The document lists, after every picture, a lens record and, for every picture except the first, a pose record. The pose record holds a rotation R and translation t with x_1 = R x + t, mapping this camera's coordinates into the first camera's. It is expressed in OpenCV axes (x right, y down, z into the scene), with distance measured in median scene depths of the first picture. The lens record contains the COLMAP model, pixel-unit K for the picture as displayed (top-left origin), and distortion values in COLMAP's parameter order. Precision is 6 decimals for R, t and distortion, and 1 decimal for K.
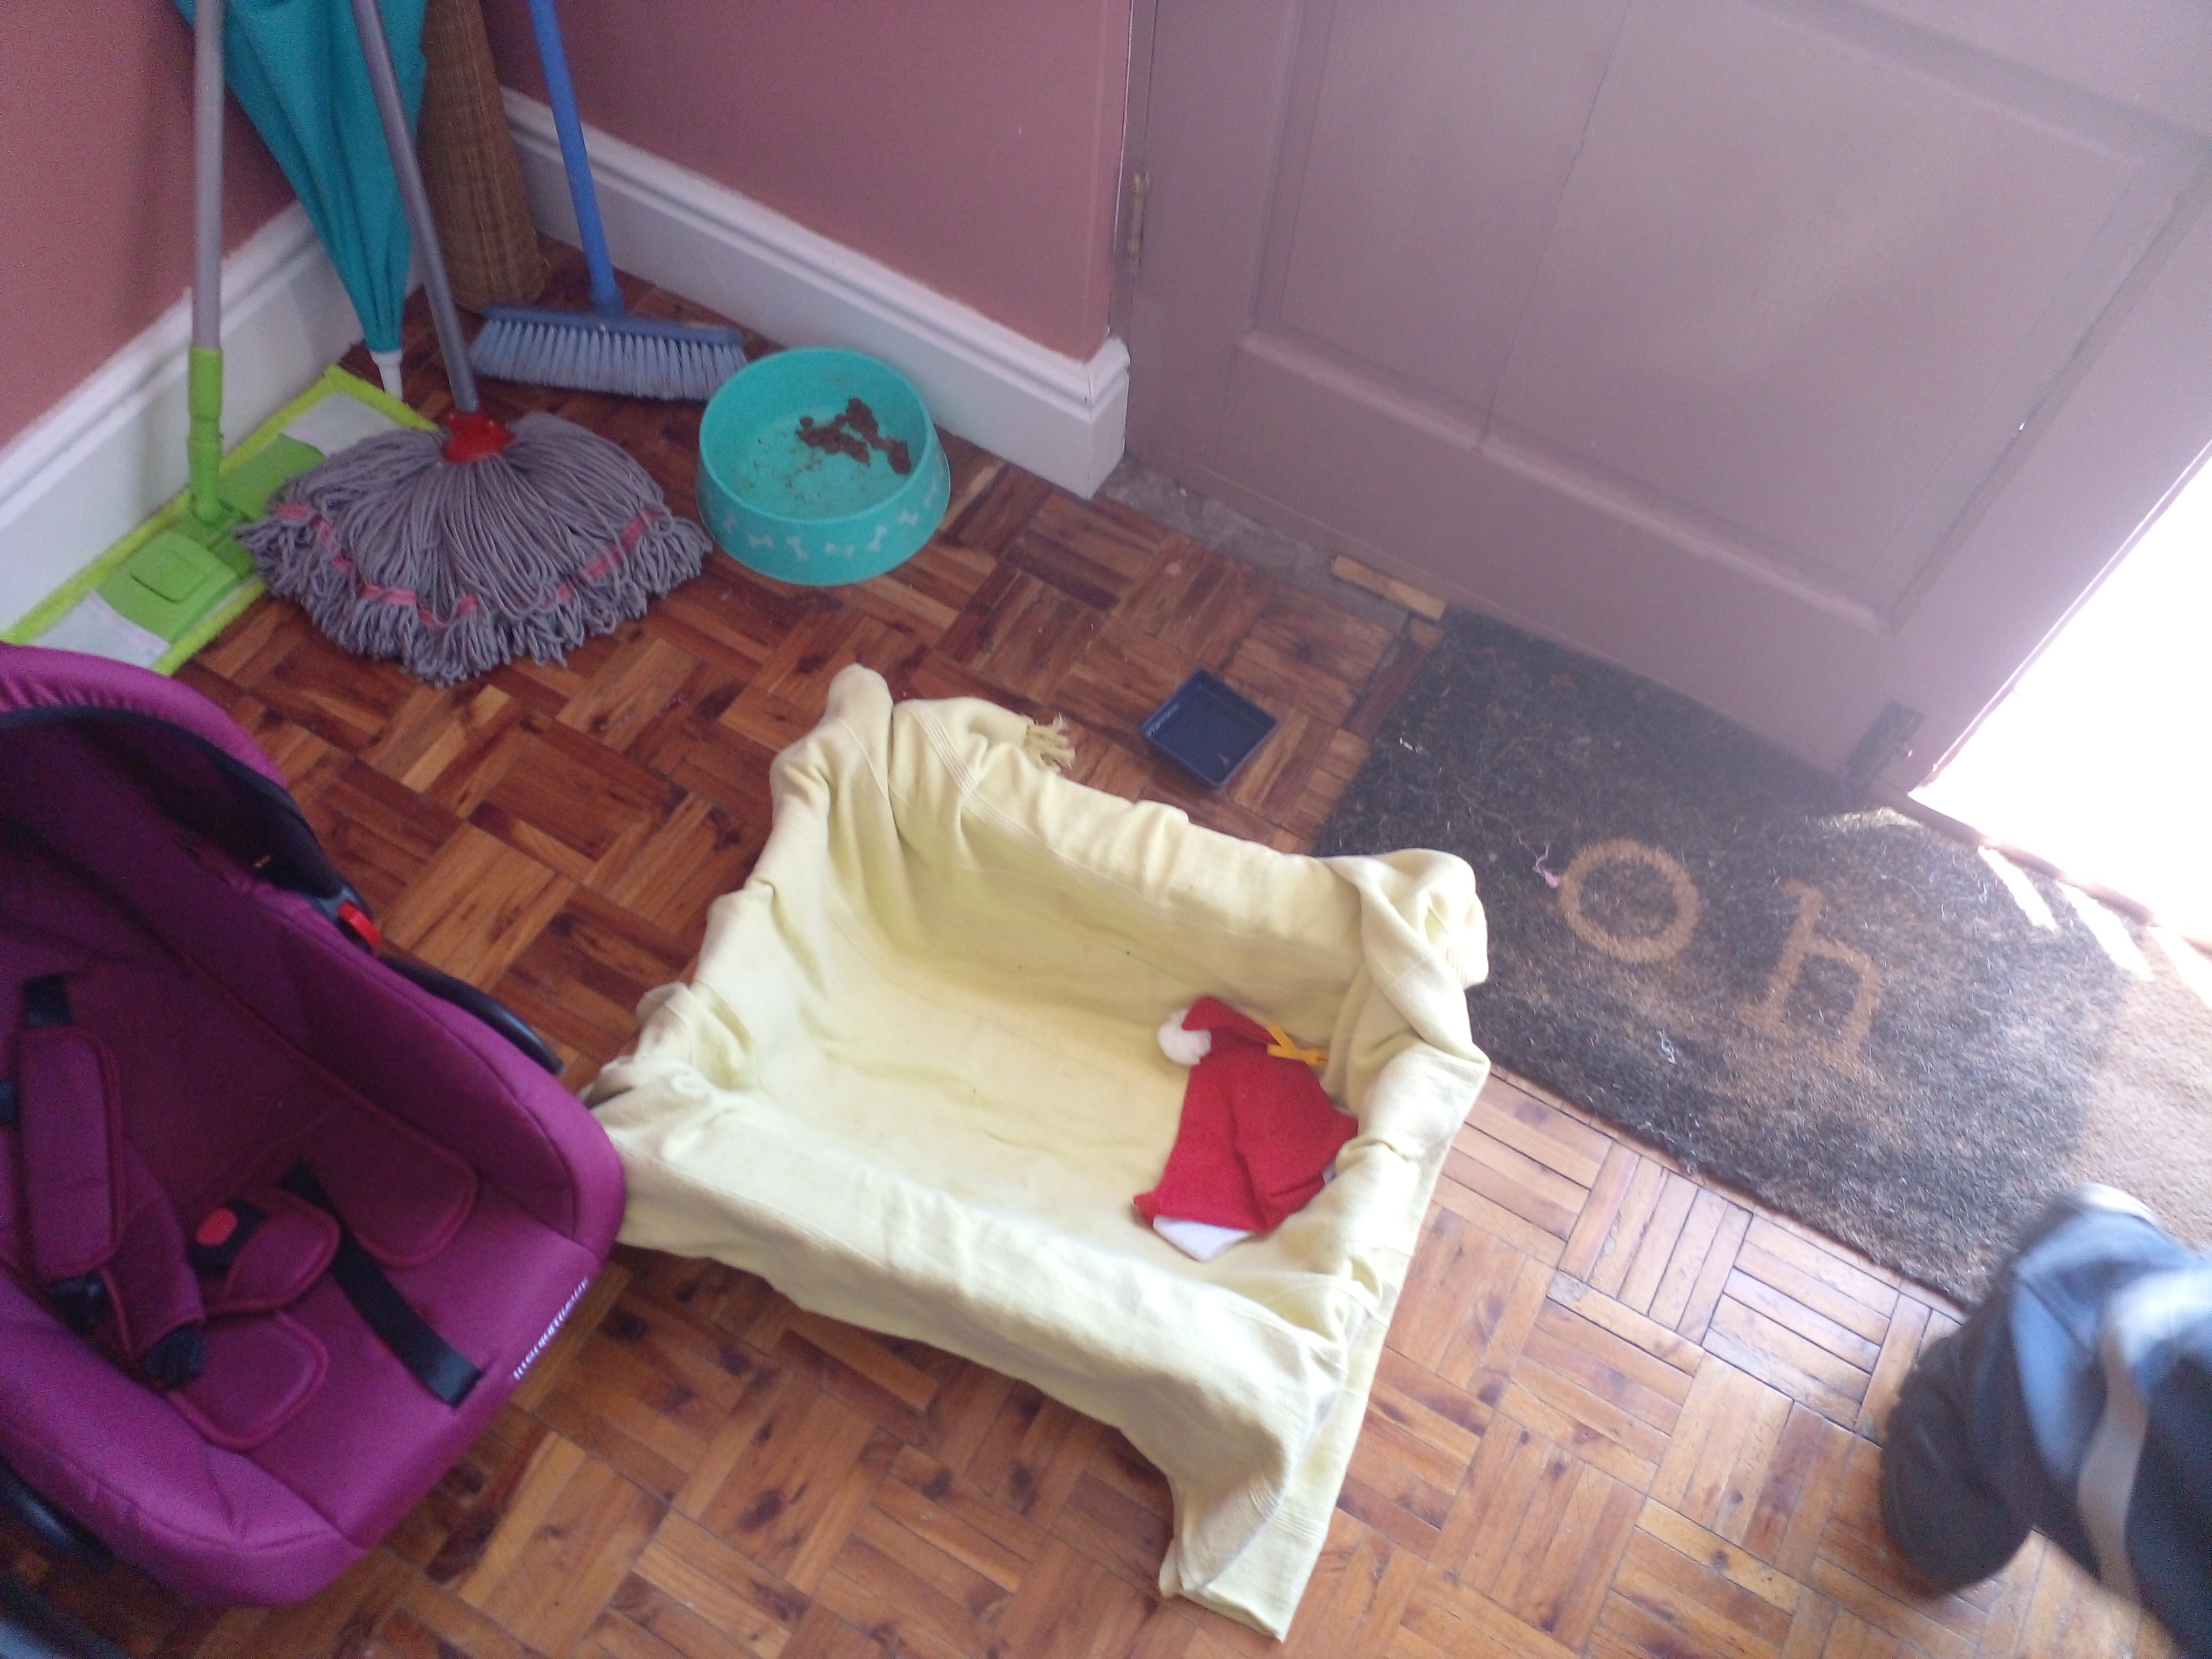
lens RADIAL K [[1775.4, 0, 1123.5], [0, 1775.4, 837.8], [0, 0, 1]] dist [0.009262, -0.023599]
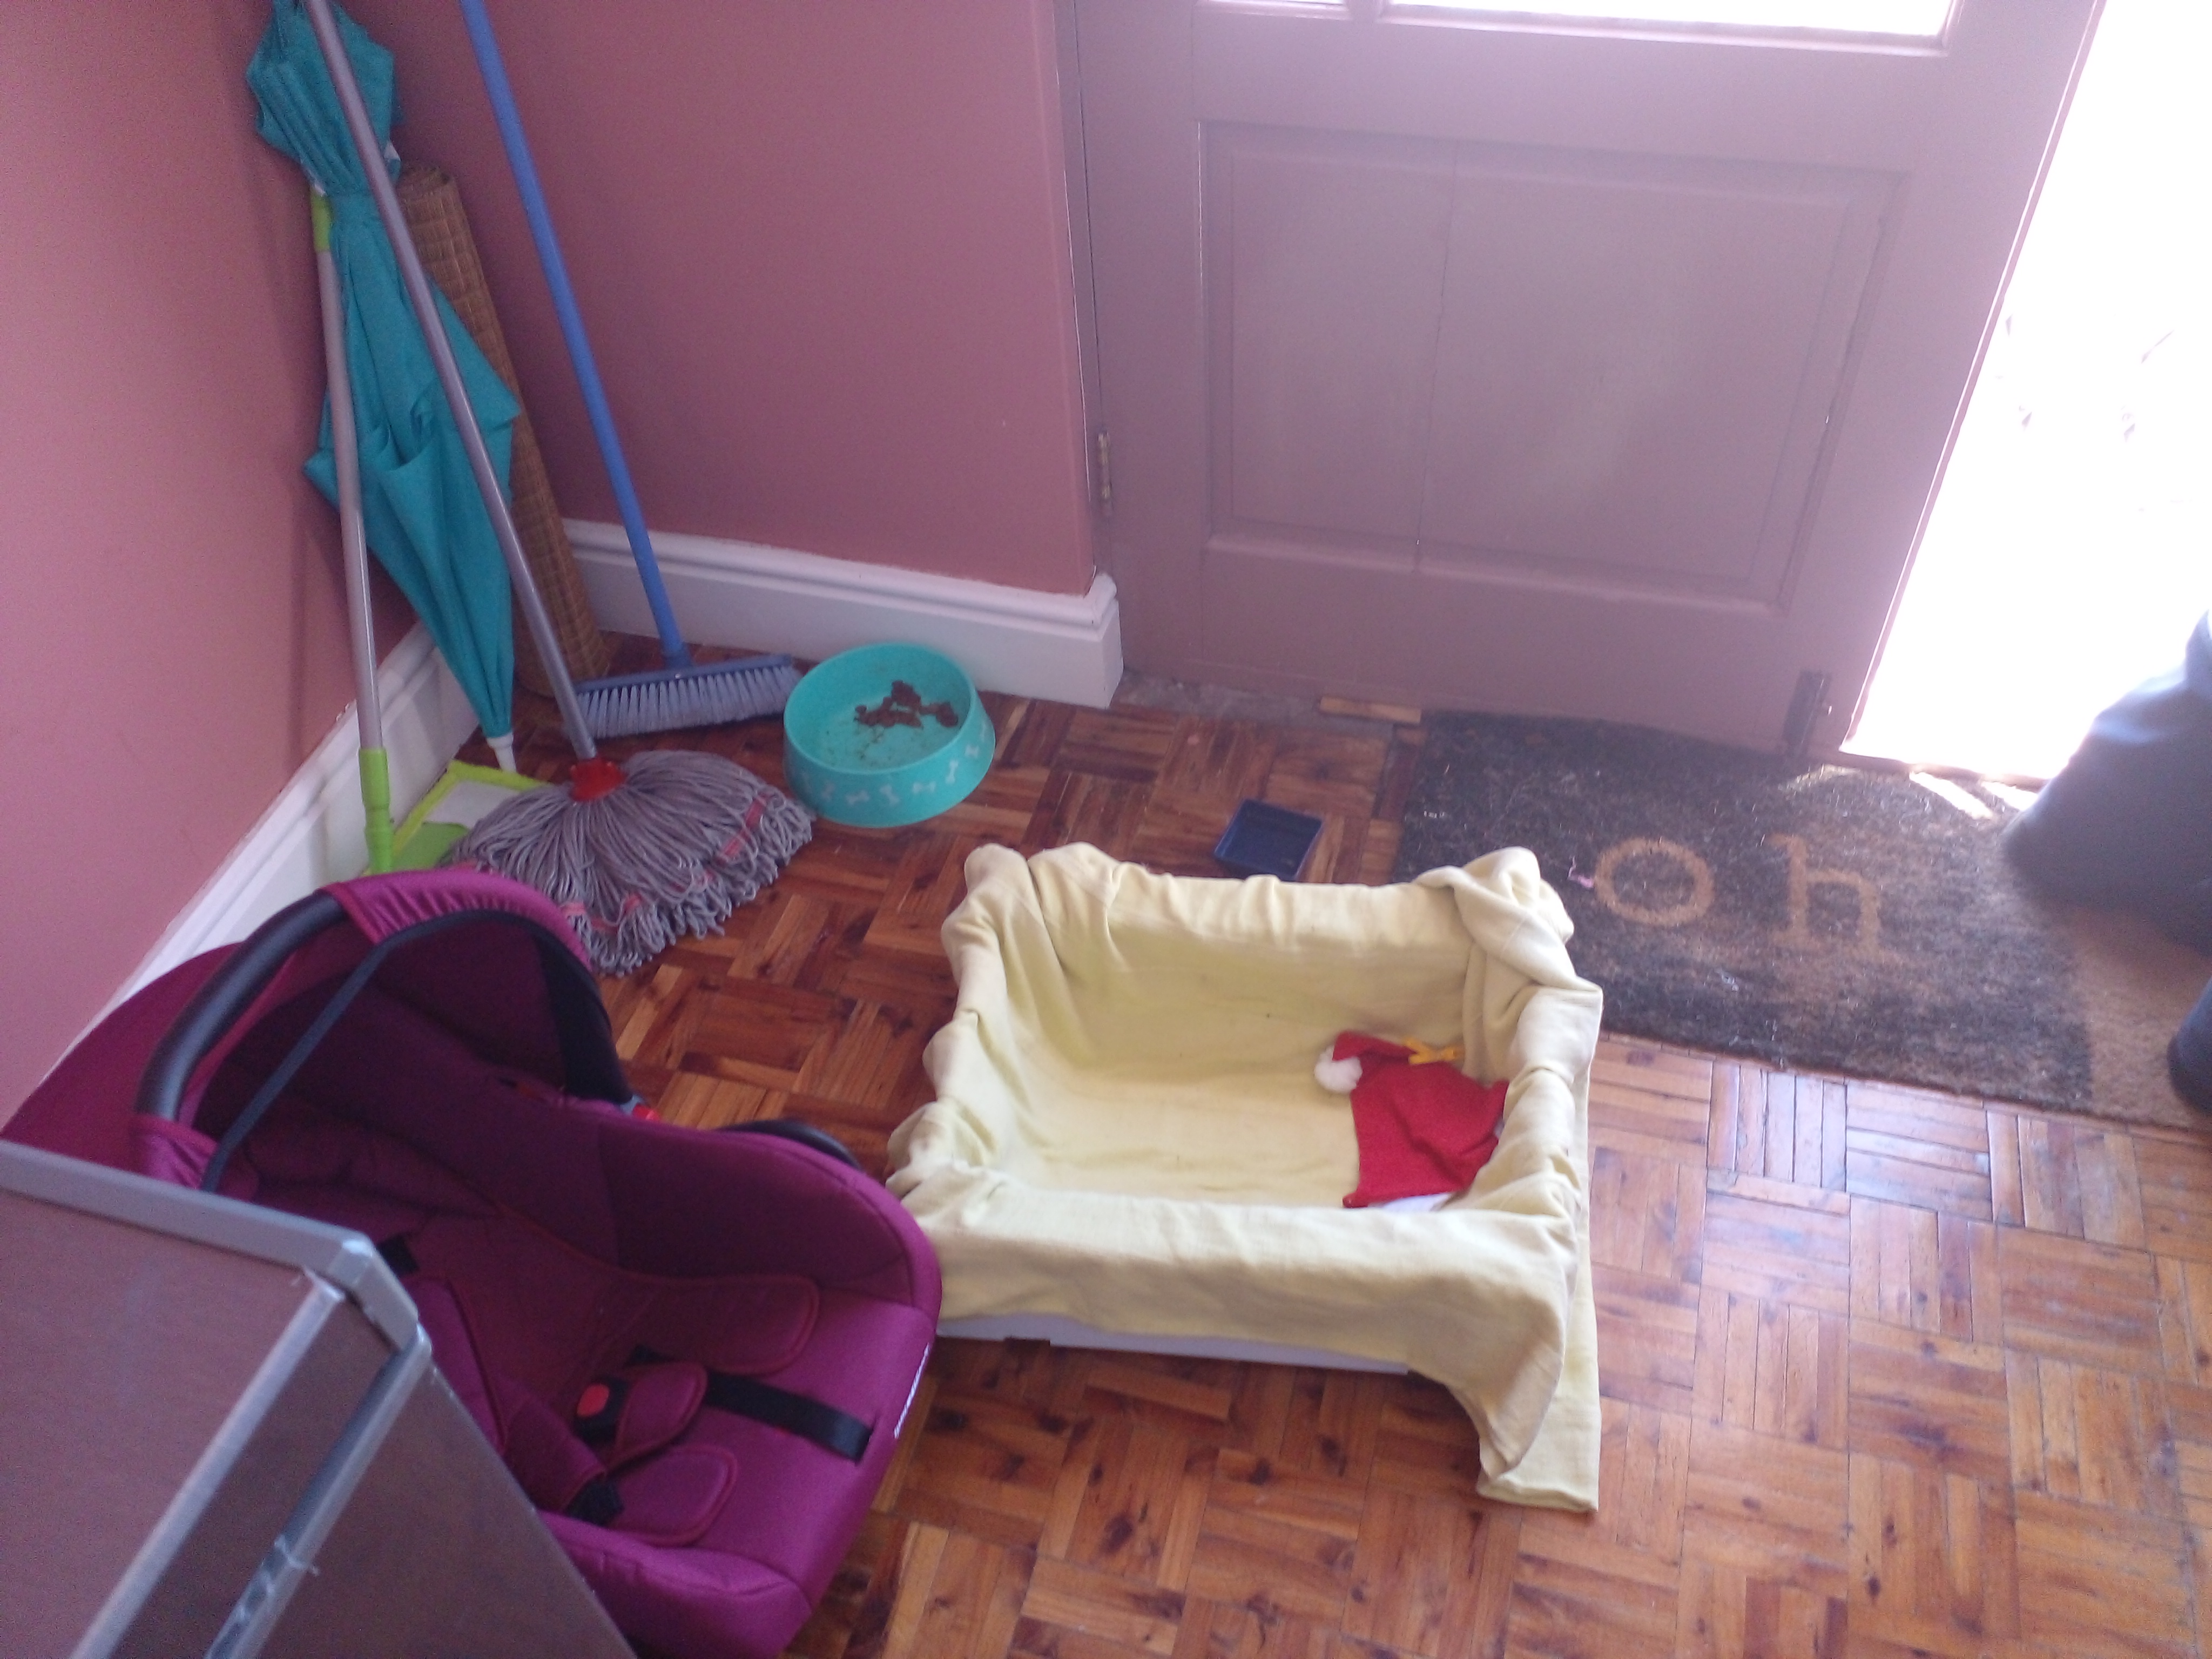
lens RADIAL K [[1775.4, 0, 1094.3], [0, 1775.4, 829.4], [0, 0, 1]] dist [0.009262, -0.023599]
pose [[0.966002, -0.246071, 0.079307, -0.173812], [0.257890, 0.938794, -0.228381, 0.189059], [-0.018255, 0.241069, 0.970336, -0.168537]]
